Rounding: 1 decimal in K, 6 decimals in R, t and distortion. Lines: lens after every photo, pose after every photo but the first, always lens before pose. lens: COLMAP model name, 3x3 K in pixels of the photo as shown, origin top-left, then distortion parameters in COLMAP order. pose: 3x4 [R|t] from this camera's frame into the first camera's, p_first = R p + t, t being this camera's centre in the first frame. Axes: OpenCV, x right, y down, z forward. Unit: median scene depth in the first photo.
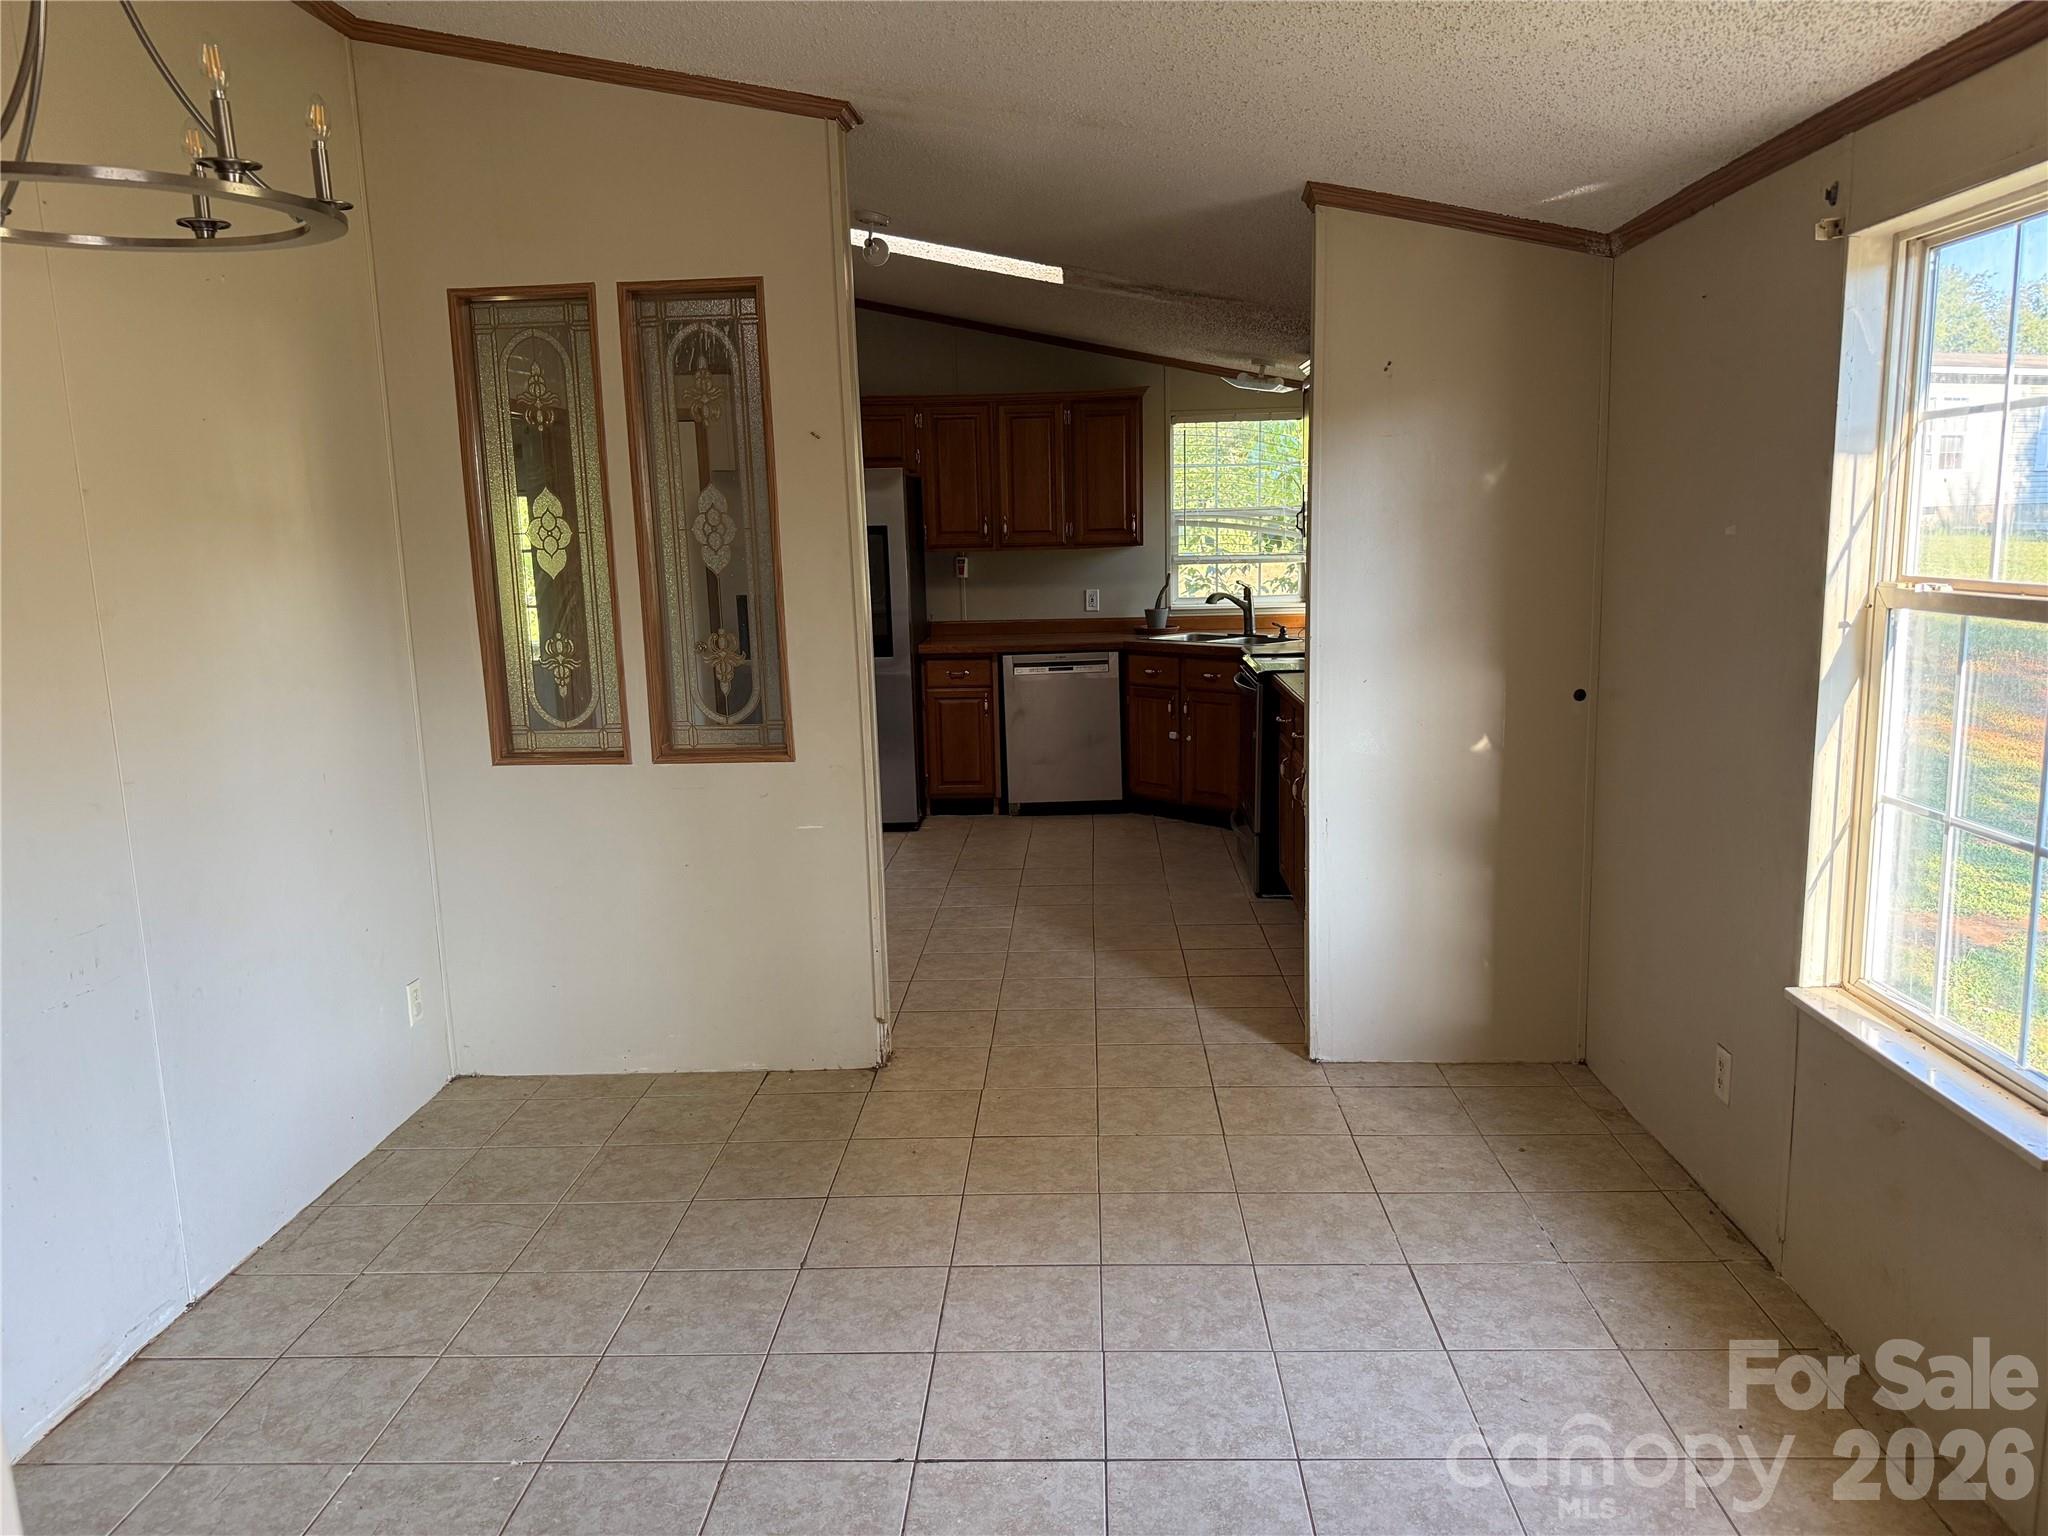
lens RADIAL K [[1439.9, 0, 1030.3], [0, 1439.9, 774.6], [0, 0, 1]] dist [0.001407, -0.012491]
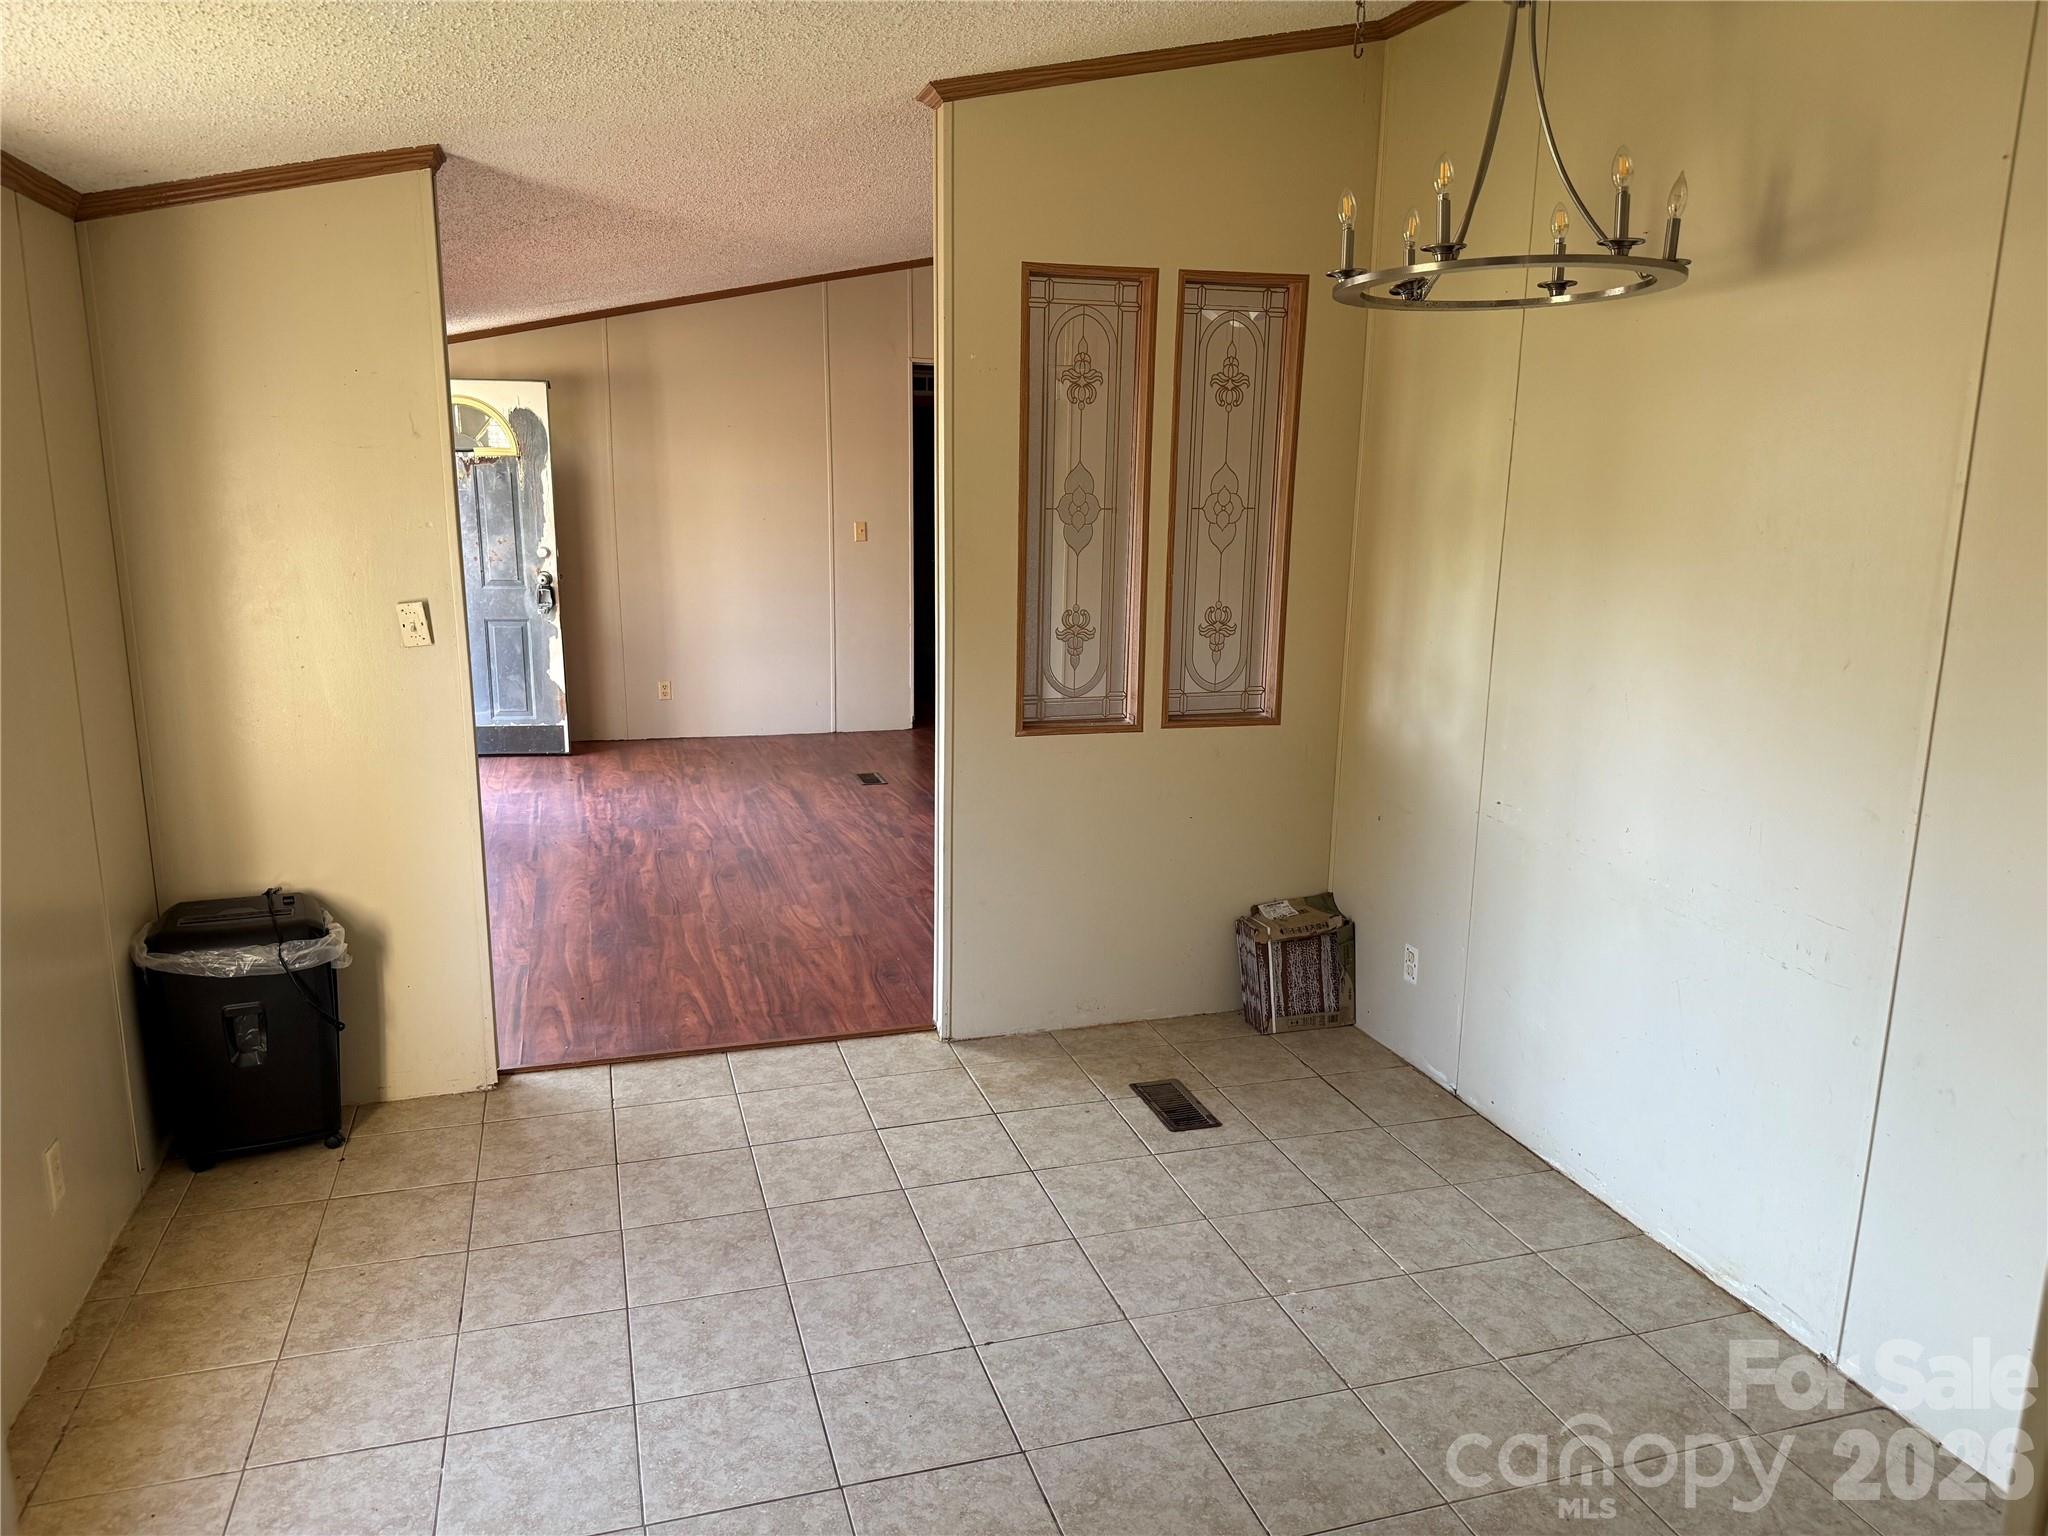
lens RADIAL K [[1439.9, 0, 1021.5], [0, 1439.9, 772.7], [0, 0, 1]] dist [0.001407, -0.012491]
pose [[-0.943323, 0.087468, -0.320142, 0.202078], [-0.041285, 0.926223, 0.374707, -0.362281], [0.329298, 0.366687, -0.870117, 1.742901]]
